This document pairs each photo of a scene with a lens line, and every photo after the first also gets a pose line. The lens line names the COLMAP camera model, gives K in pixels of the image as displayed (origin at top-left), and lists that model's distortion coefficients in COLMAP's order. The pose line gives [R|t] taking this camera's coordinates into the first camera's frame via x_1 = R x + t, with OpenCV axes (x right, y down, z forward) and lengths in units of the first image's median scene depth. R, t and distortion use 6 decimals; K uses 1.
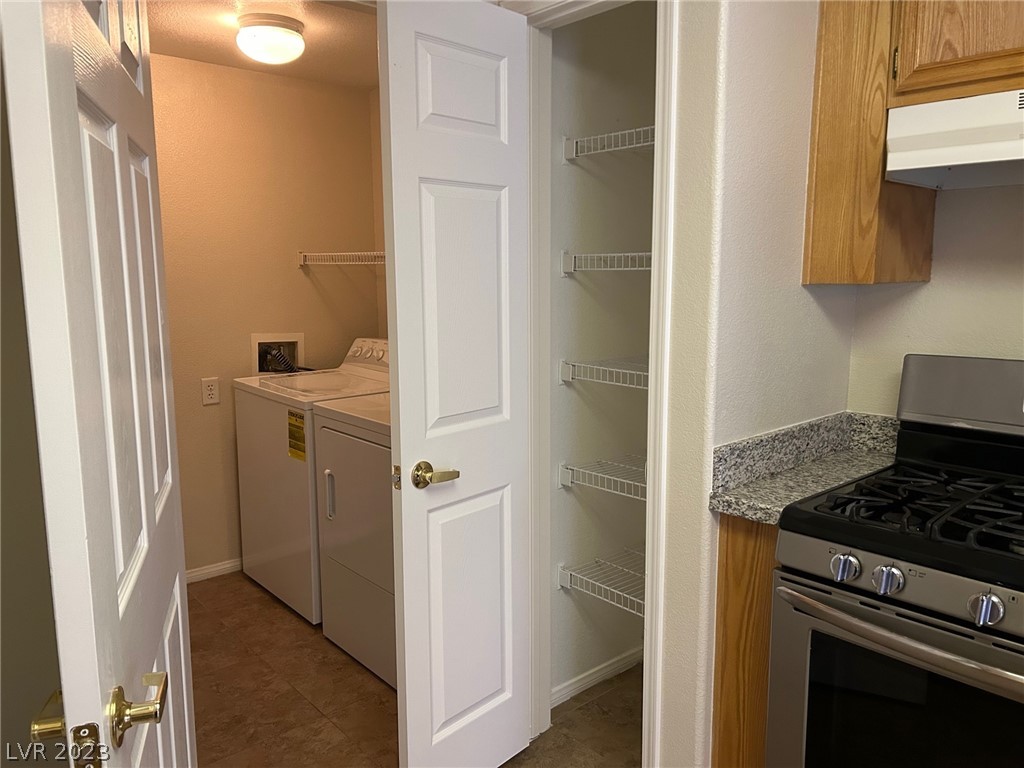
lens RADIAL K [[771.1, 0, 511.2], [0, 771.1, 378.0], [0, 0, 1]] dist [0.065336, -0.068390]
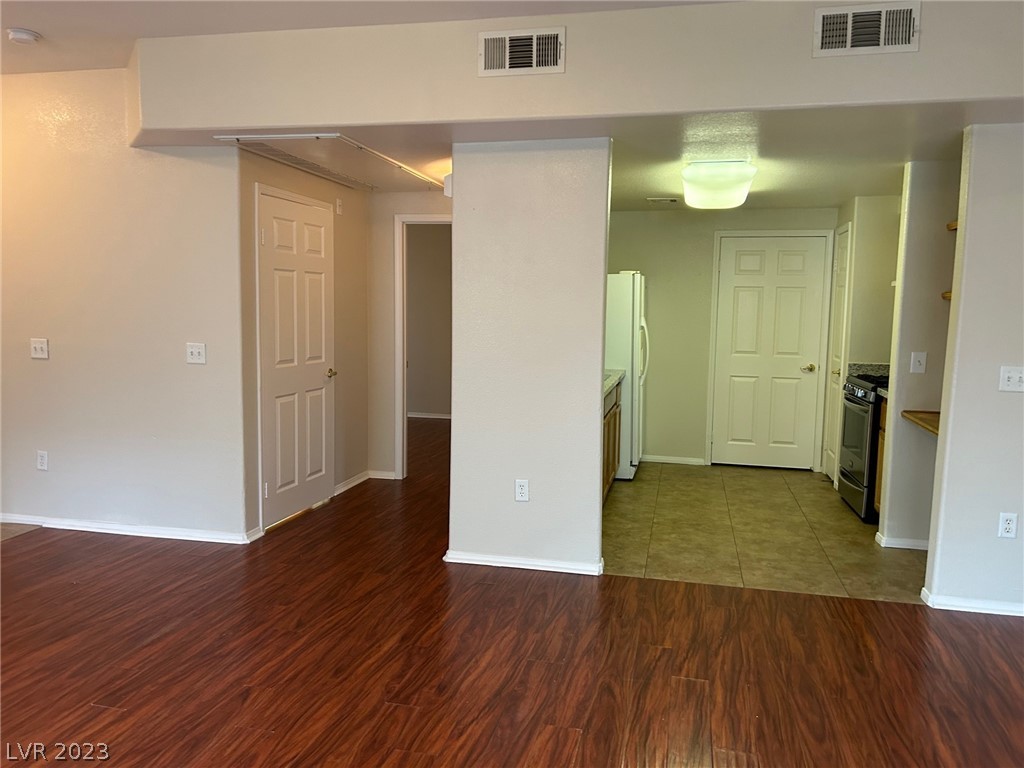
lens RADIAL K [[771.1, 0, 511.8], [0, 771.1, 373.4], [0, 0, 1]] dist [0.065336, -0.068390]
pose [[0.593591, 0.089029, -0.799827, 1.054750], [-0.137458, 0.990473, 0.008236, 0.153155], [0.792941, 0.105054, 0.600174, -1.121408]]
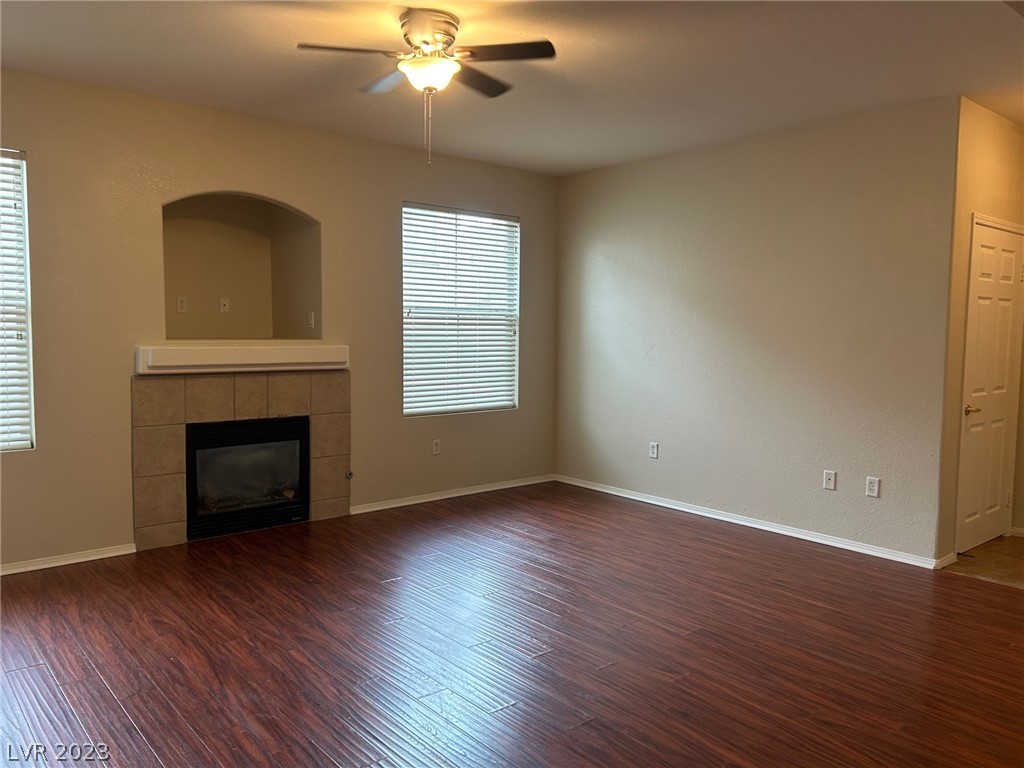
lens RADIAL K [[771.1, 0, 509.1], [0, 771.1, 385.3], [0, 0, 1]] dist [0.065336, -0.068390]
pose [[-0.999930, -0.011746, 0.001489, 0.465170], [-0.011116, 0.974621, 0.223587, 0.006424], [-0.004078, 0.223555, -0.974683, -0.019311]]
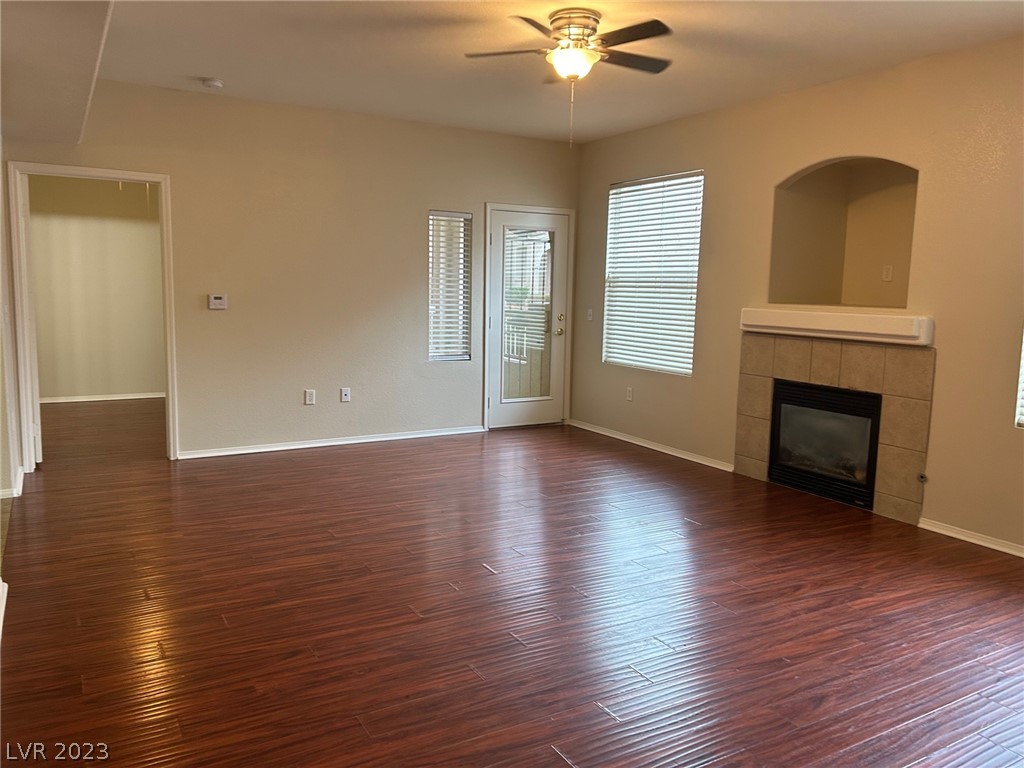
lens RADIAL K [[771.1, 0, 503.0], [0, 771.1, 382.1], [0, 0, 1]] dist [0.065336, -0.068390]
pose [[0.193517, -0.116667, 0.974135, -0.577350], [0.121923, 0.988067, 0.094115, 0.179701], [-0.973492, 0.100557, 0.205433, -1.121341]]
